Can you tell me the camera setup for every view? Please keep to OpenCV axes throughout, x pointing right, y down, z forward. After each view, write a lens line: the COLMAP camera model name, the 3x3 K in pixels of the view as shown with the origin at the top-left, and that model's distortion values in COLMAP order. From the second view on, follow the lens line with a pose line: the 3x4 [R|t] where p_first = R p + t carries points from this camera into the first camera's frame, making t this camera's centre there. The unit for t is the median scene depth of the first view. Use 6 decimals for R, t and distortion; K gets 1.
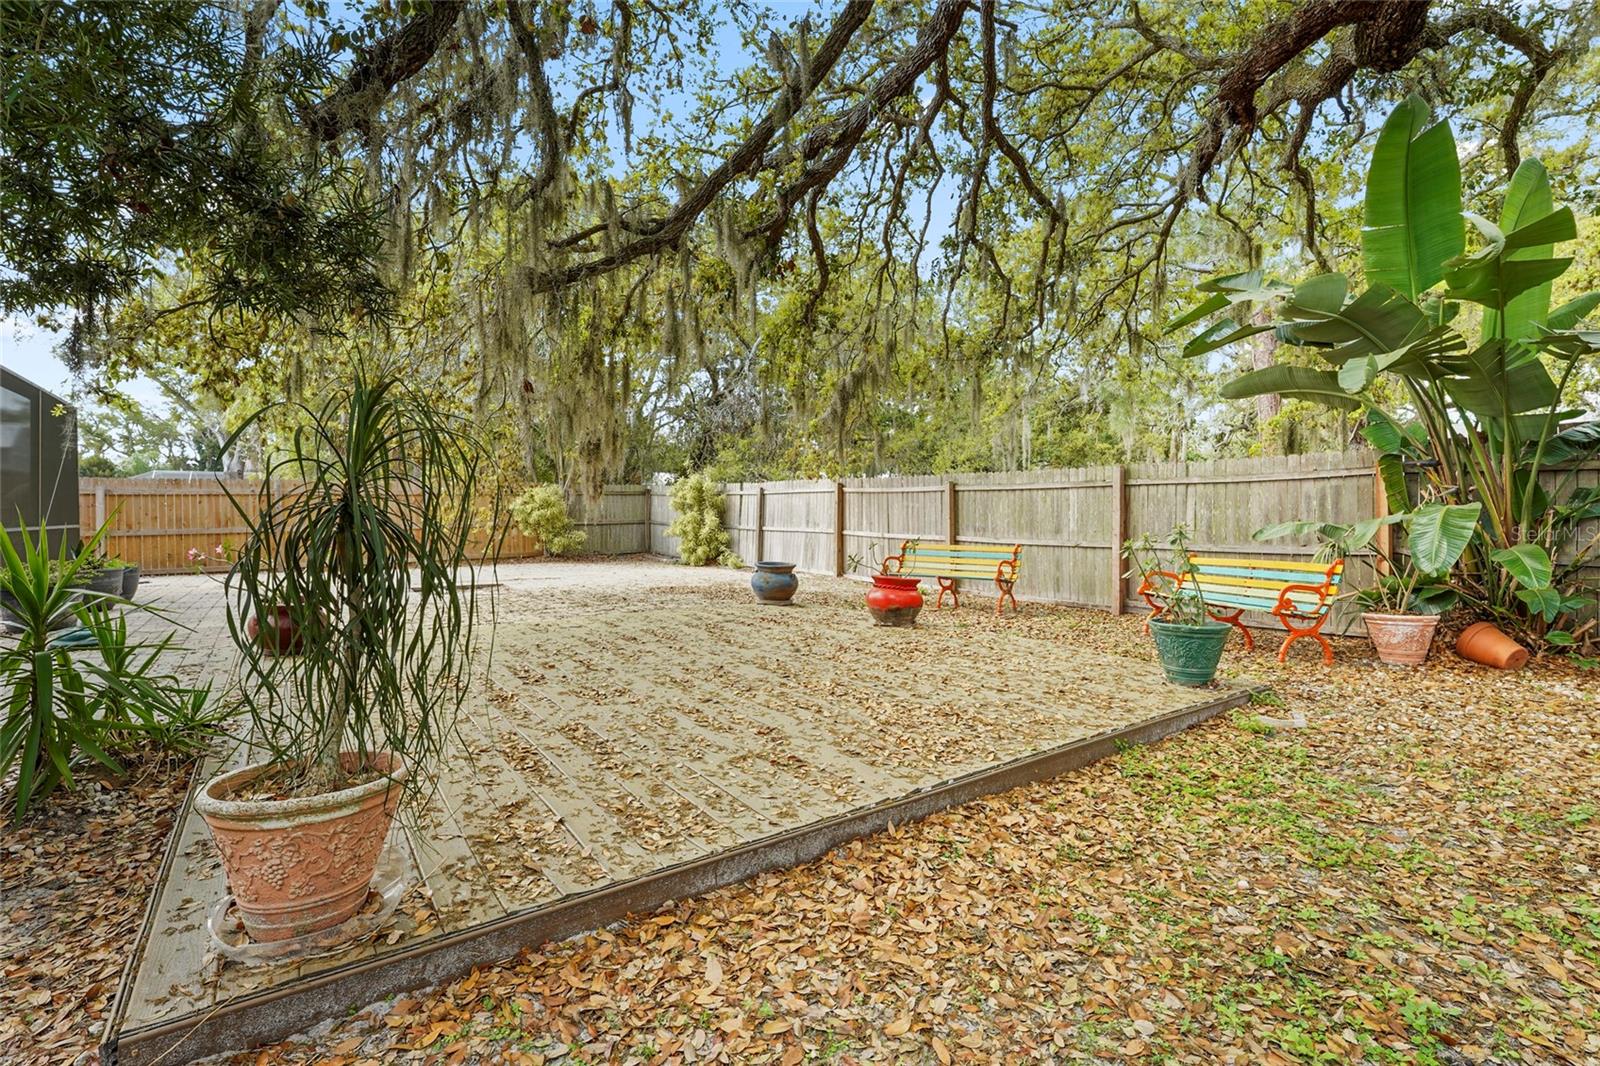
lens RADIAL K [[721.9, 0, 799.4], [0, 721.9, 520.9], [0, 0, 1]] dist [-0.003149, -0.000654]
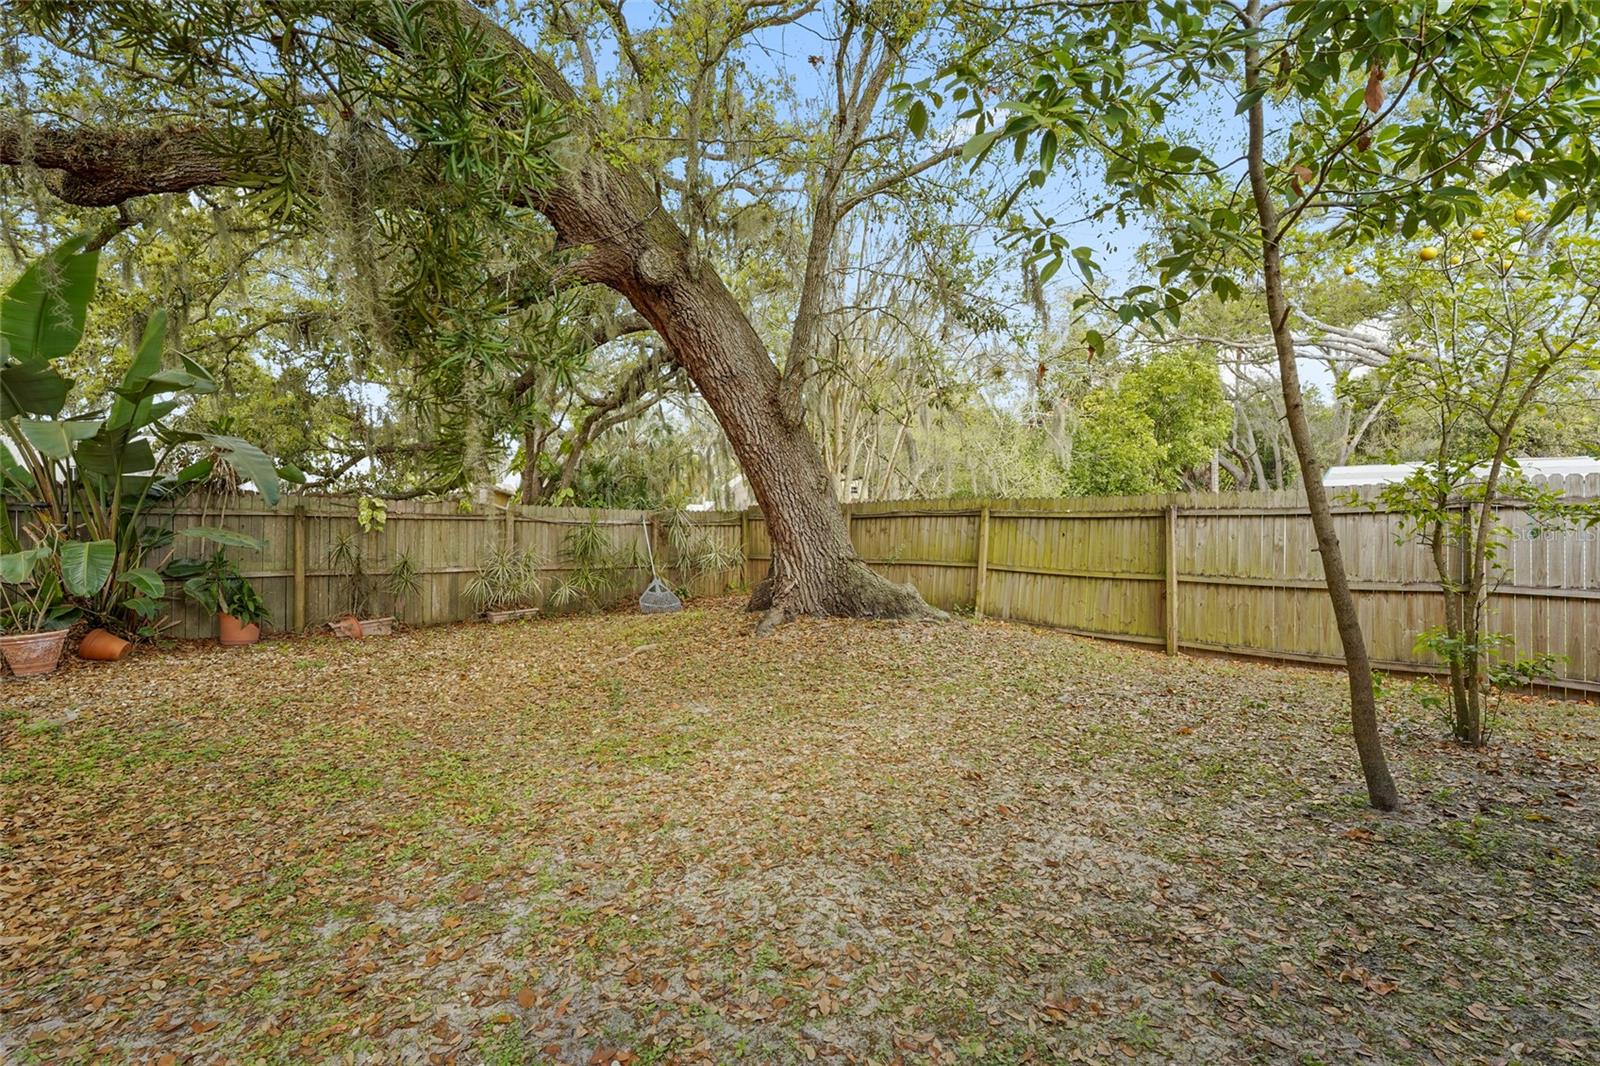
lens RADIAL K [[721.9, 0, 802.2], [0, 721.9, 528.0], [0, 0, 1]] dist [-0.003149, -0.000654]
pose [[-0.151925, -0.006081, 0.988373, -0.548882], [0.016402, 0.999828, 0.008672, -0.034921], [-0.988256, 0.017529, -0.151799, -0.075328]]
